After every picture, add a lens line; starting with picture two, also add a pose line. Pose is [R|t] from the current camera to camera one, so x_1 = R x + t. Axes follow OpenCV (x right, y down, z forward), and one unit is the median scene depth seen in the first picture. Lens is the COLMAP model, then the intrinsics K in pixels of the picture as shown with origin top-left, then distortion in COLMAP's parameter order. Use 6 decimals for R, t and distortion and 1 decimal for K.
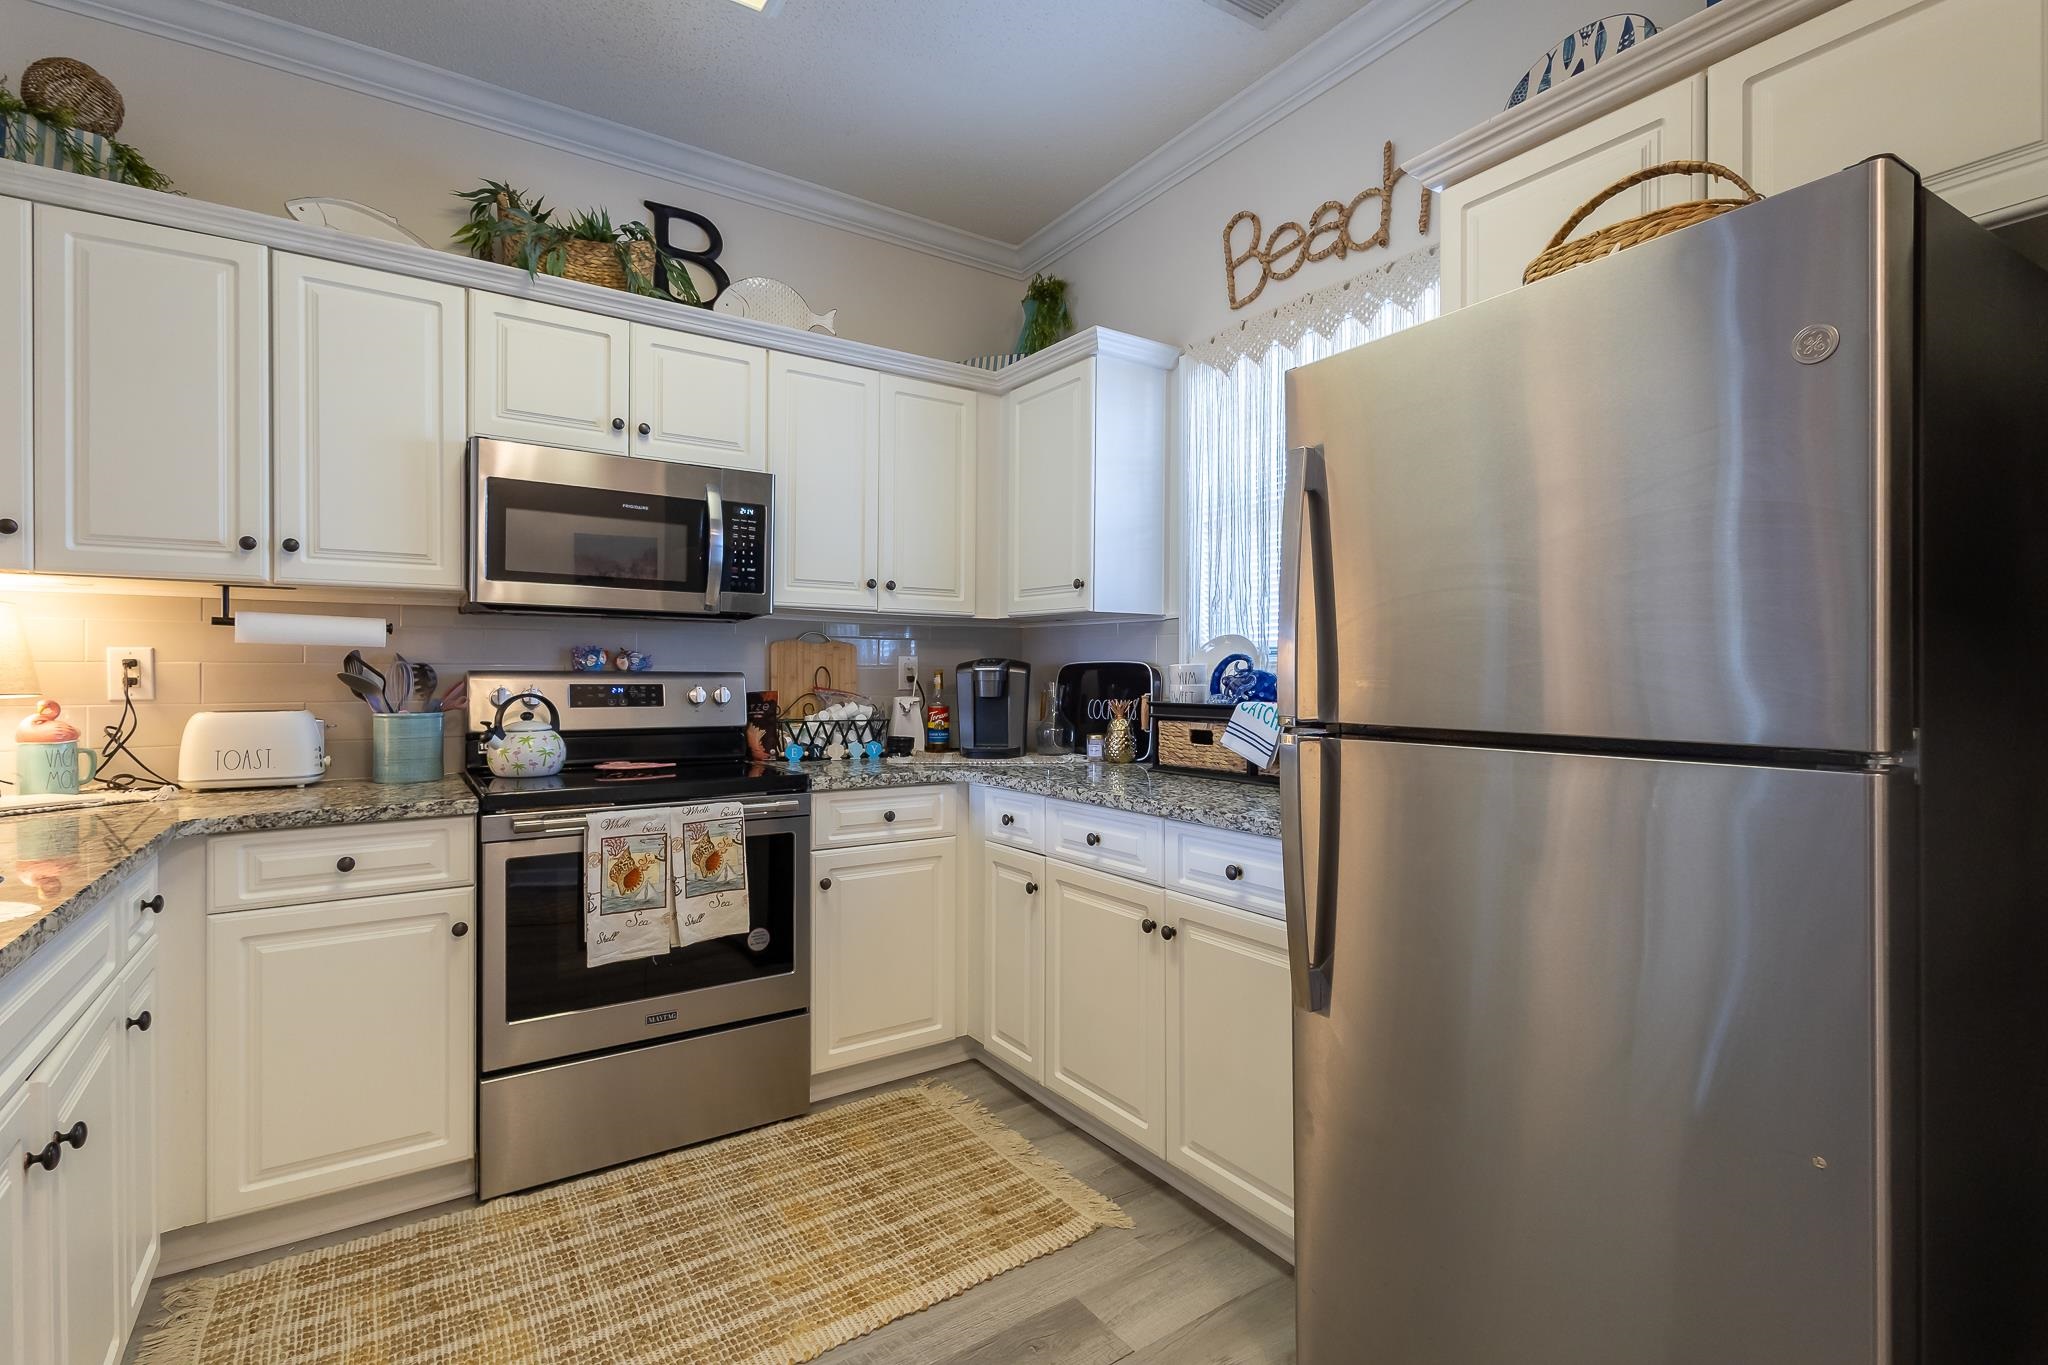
lens RADIAL K [[957.2, 0, 1024.0], [0, 957.2, 682.5], [0, 0, 1]] dist [0.013627, 0.000293]
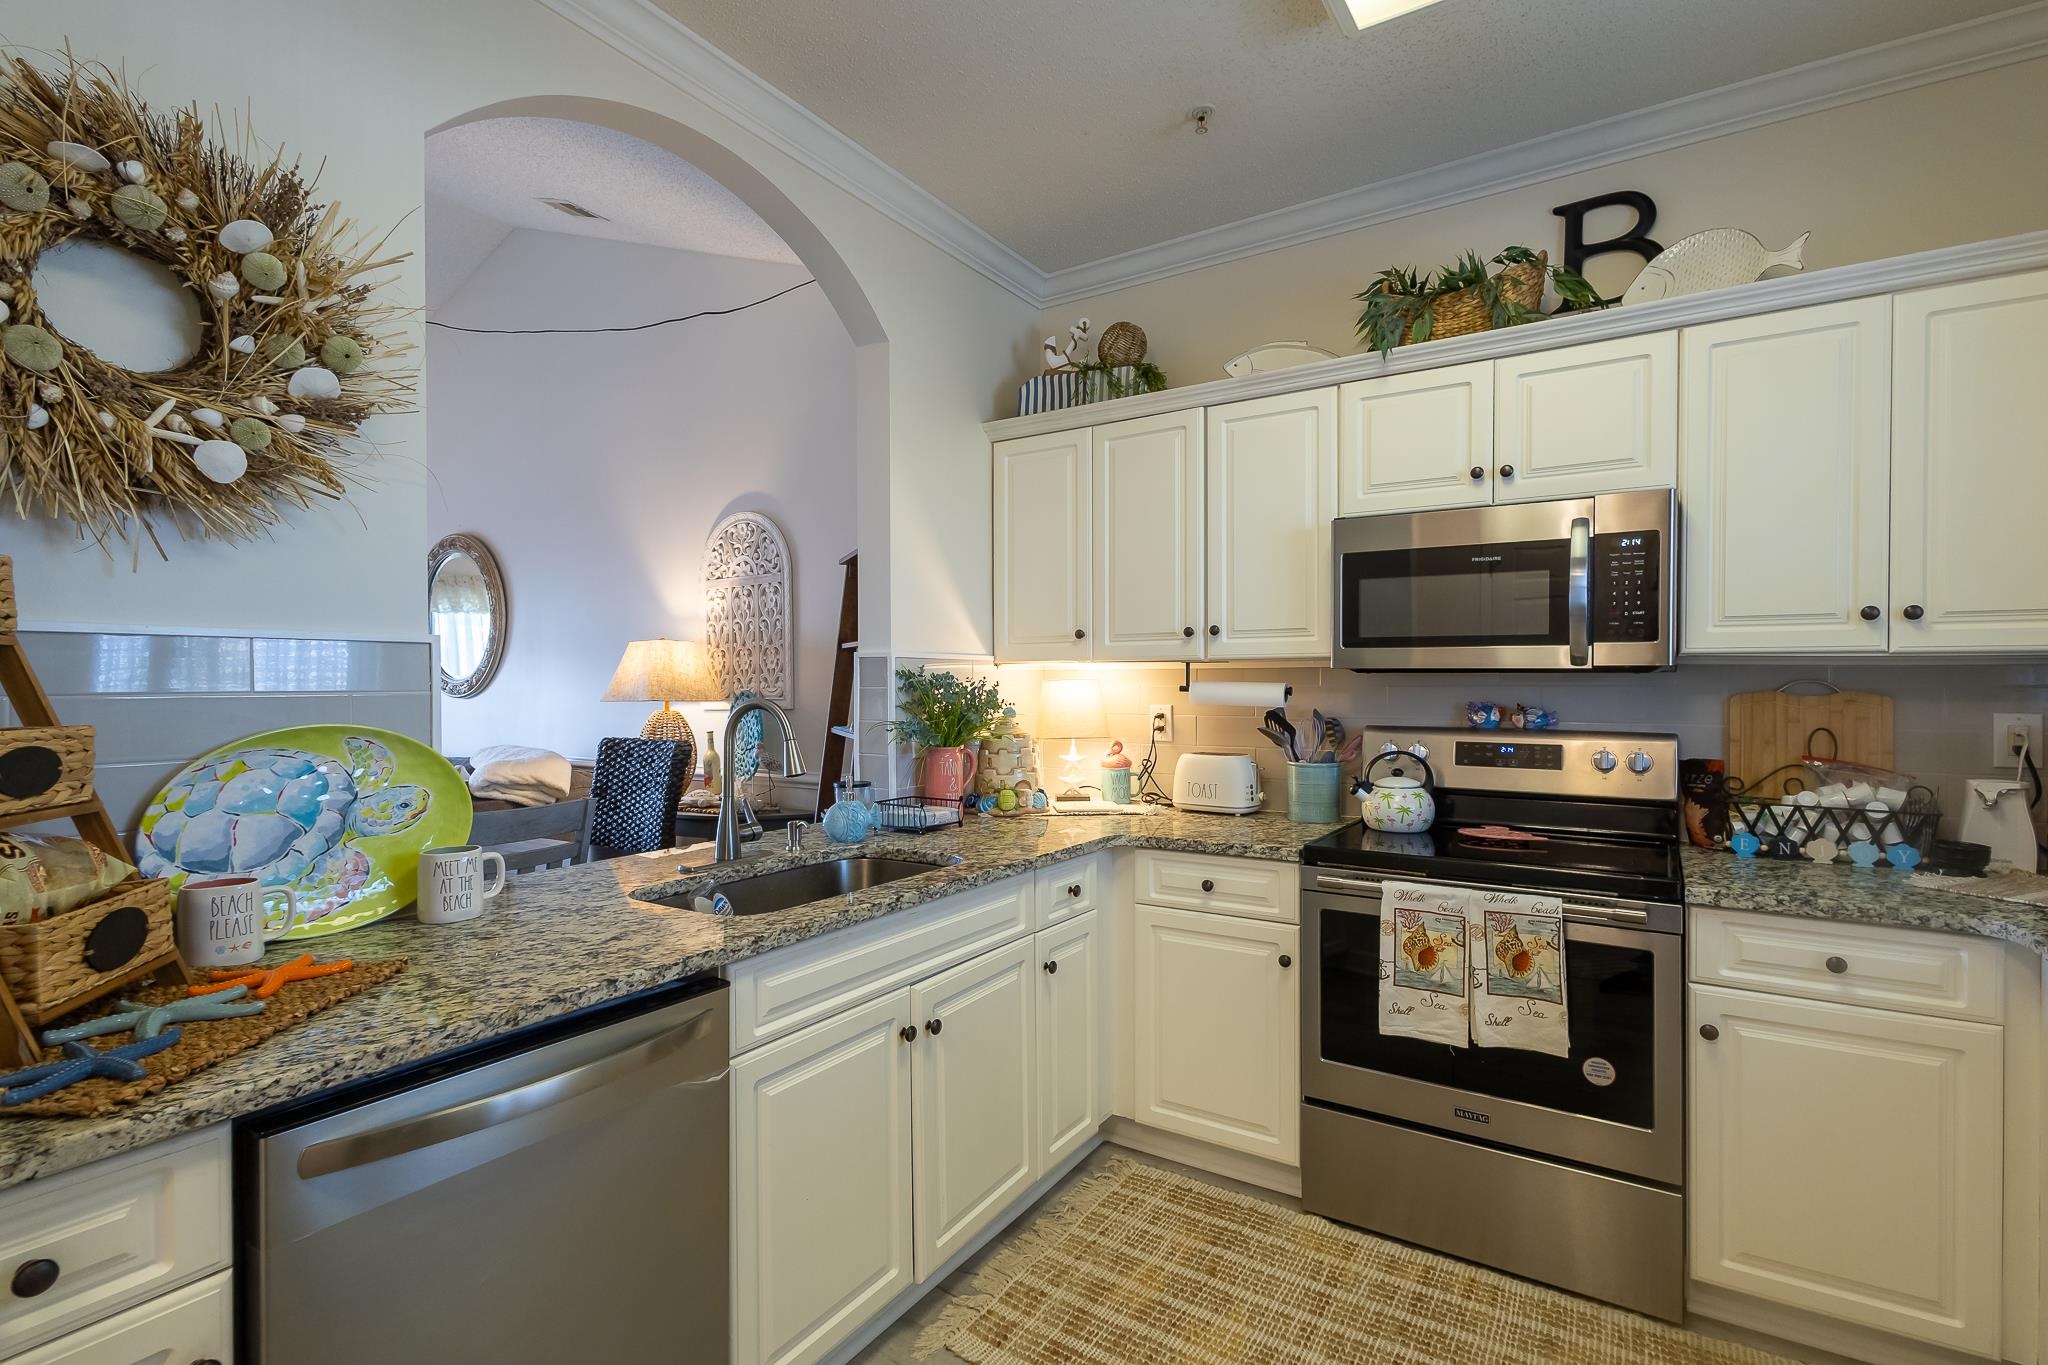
lens RADIAL K [[940.9, 0, 1026.1], [0, 940.9, 692.0], [0, 0, 1]] dist [0.011458, -0.000647]
pose [[0.402550, 0.006826, -0.915373, 0.275723], [-0.009275, 0.999951, 0.003378, -0.056348], [0.915351, 0.007130, 0.402593, 0.237588]]
